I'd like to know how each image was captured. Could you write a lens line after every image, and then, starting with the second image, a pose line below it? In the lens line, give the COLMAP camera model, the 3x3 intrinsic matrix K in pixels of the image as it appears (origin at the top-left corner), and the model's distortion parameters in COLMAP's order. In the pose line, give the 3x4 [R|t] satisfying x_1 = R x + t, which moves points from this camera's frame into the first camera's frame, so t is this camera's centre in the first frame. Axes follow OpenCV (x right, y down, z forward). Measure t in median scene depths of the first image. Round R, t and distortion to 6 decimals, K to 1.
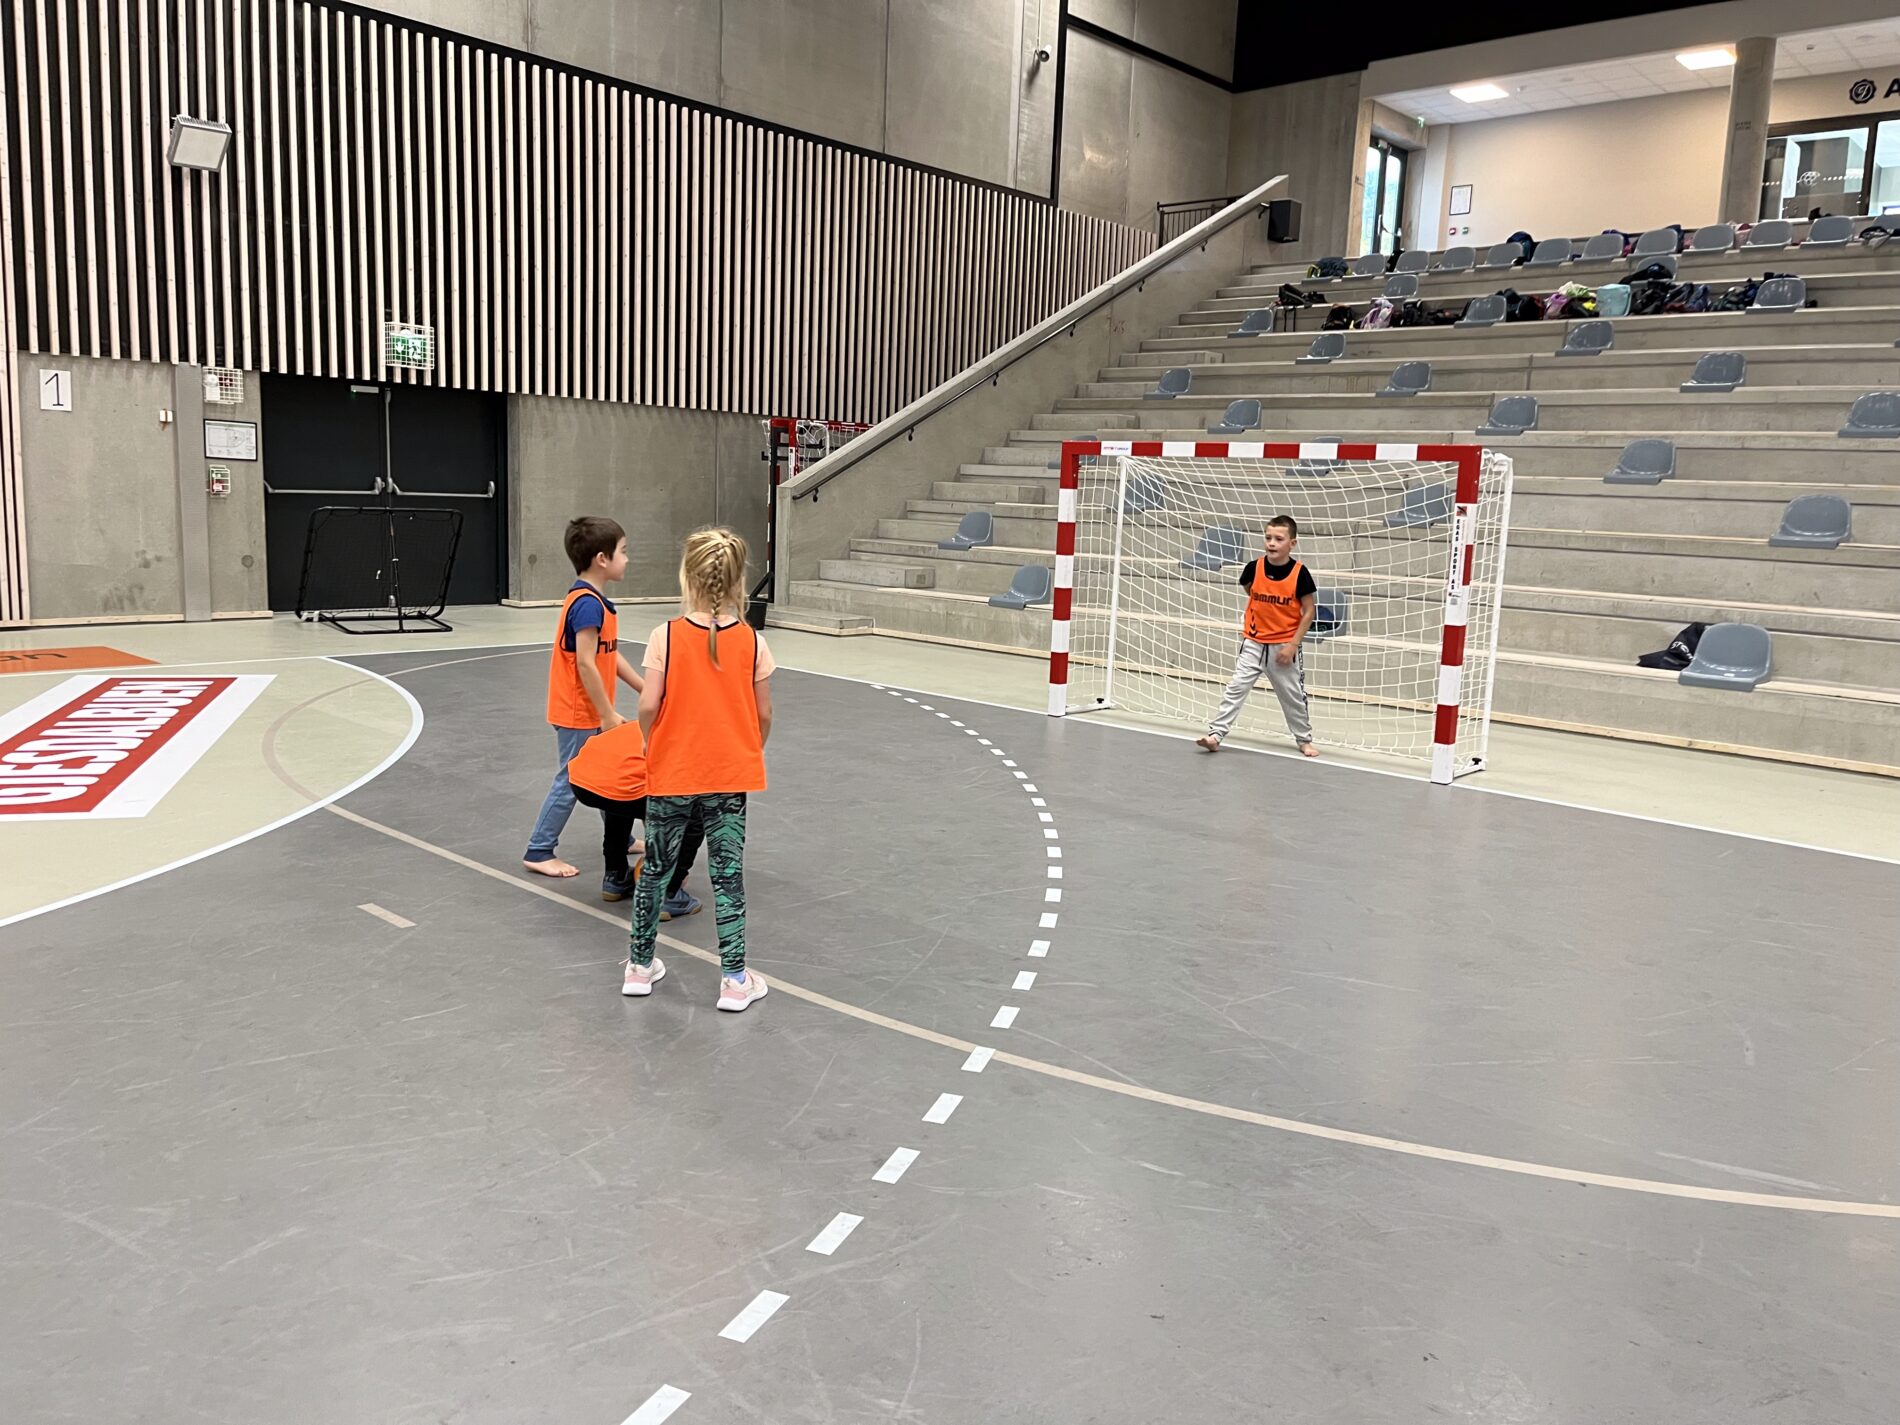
lens RADIAL K [[1431.8, 0, 961.5], [0, 1431.8, 715.5], [0, 0, 1]] dist [0.055089, -0.075884]
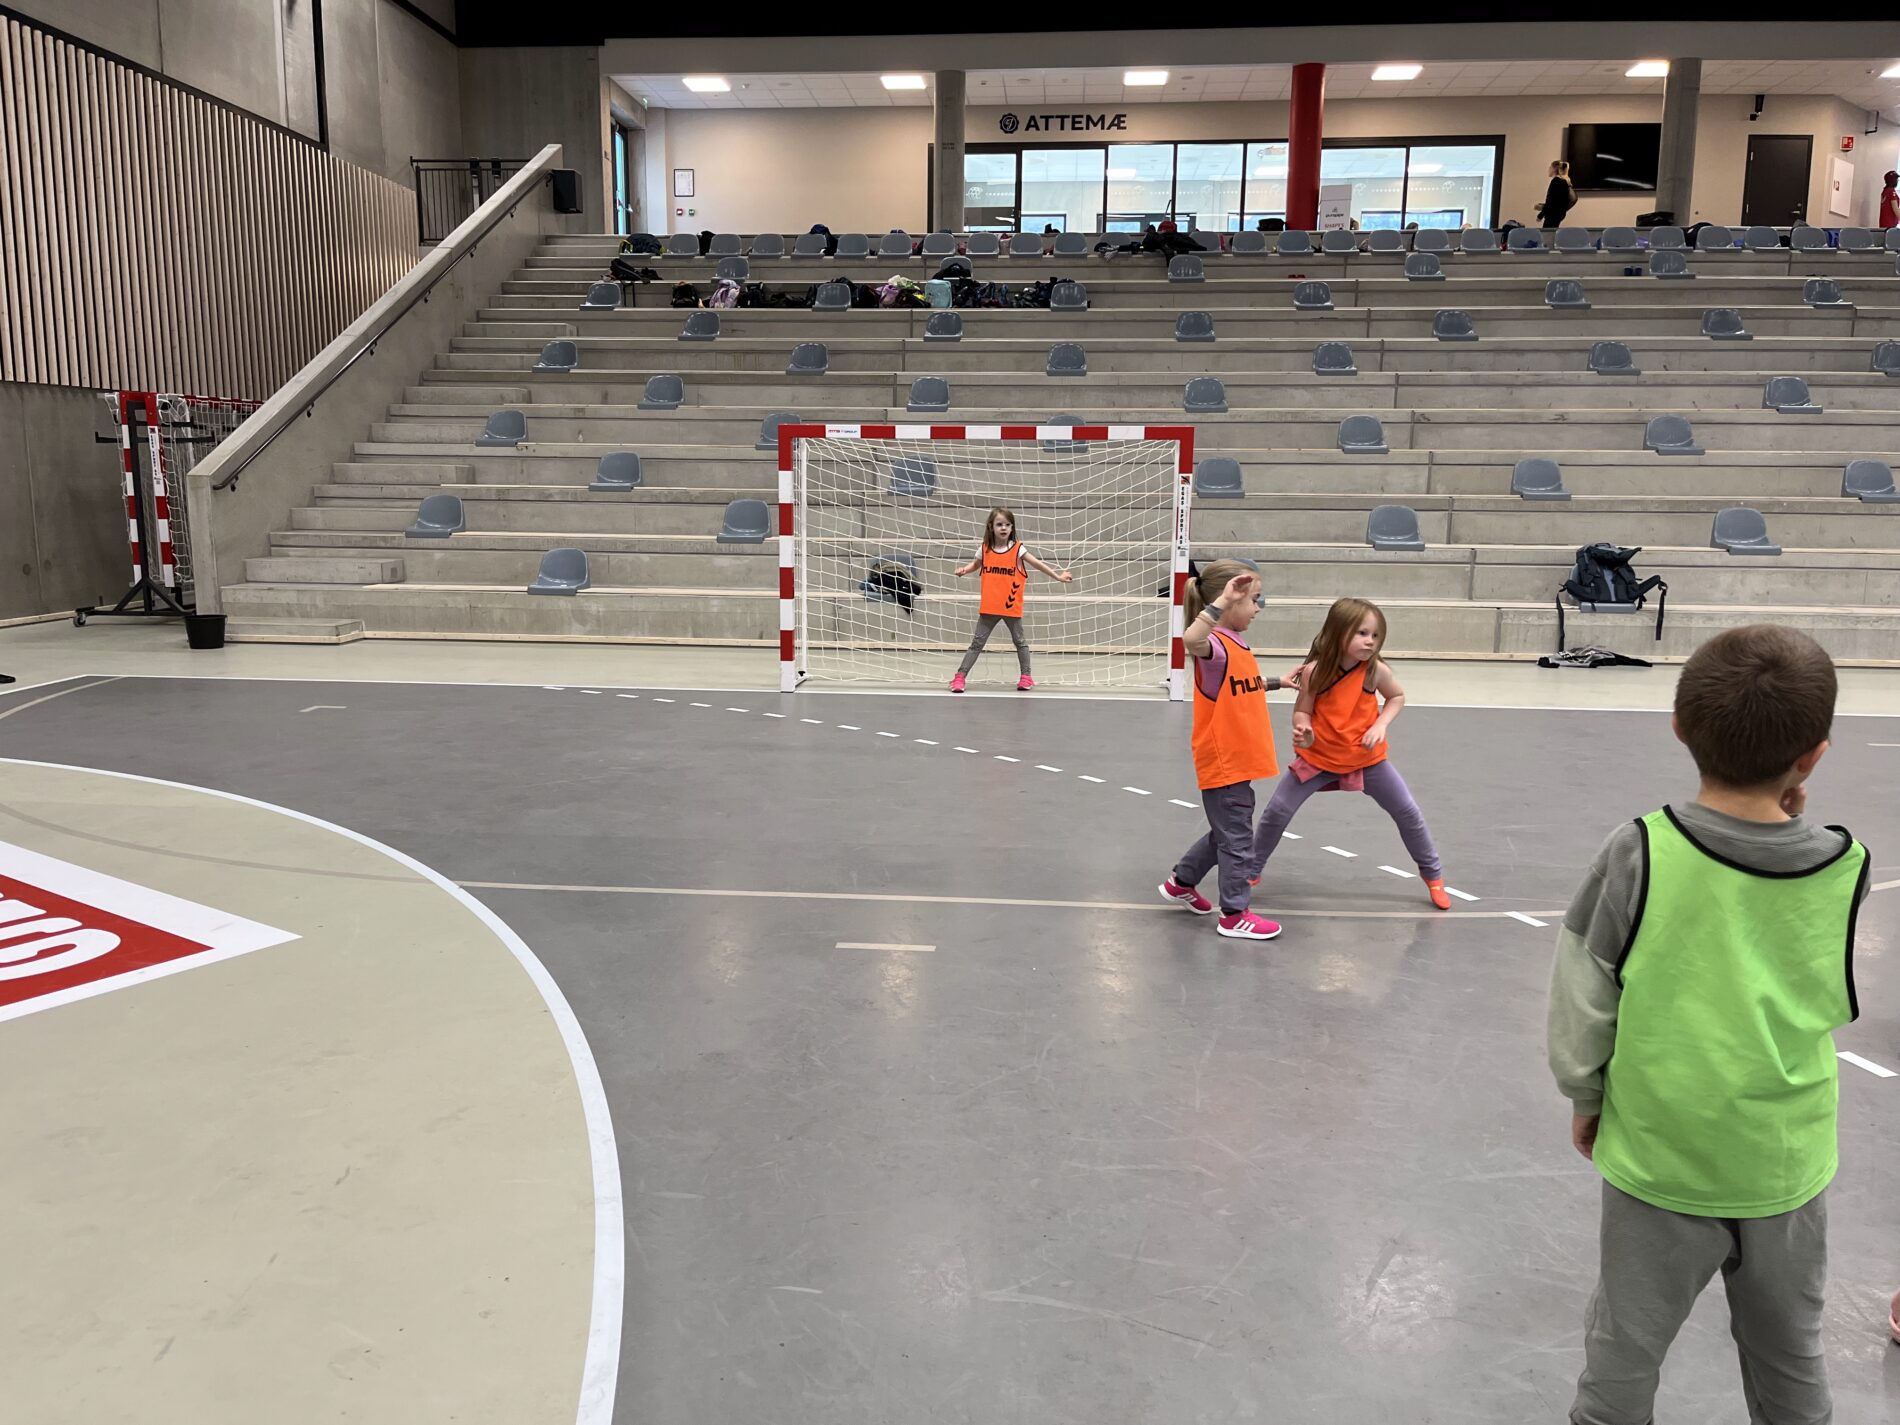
lens RADIAL K [[1431.8, 0, 903.7], [0, 1431.8, 745.0], [0, 0, 1]] dist [0.055089, -0.075884]
pose [[0.796221, -0.144726, 0.587441, -0.298279], [0.118502, 0.989466, 0.083153, -0.023202], [-0.593287, 0.003404, 0.804984, 0.071461]]
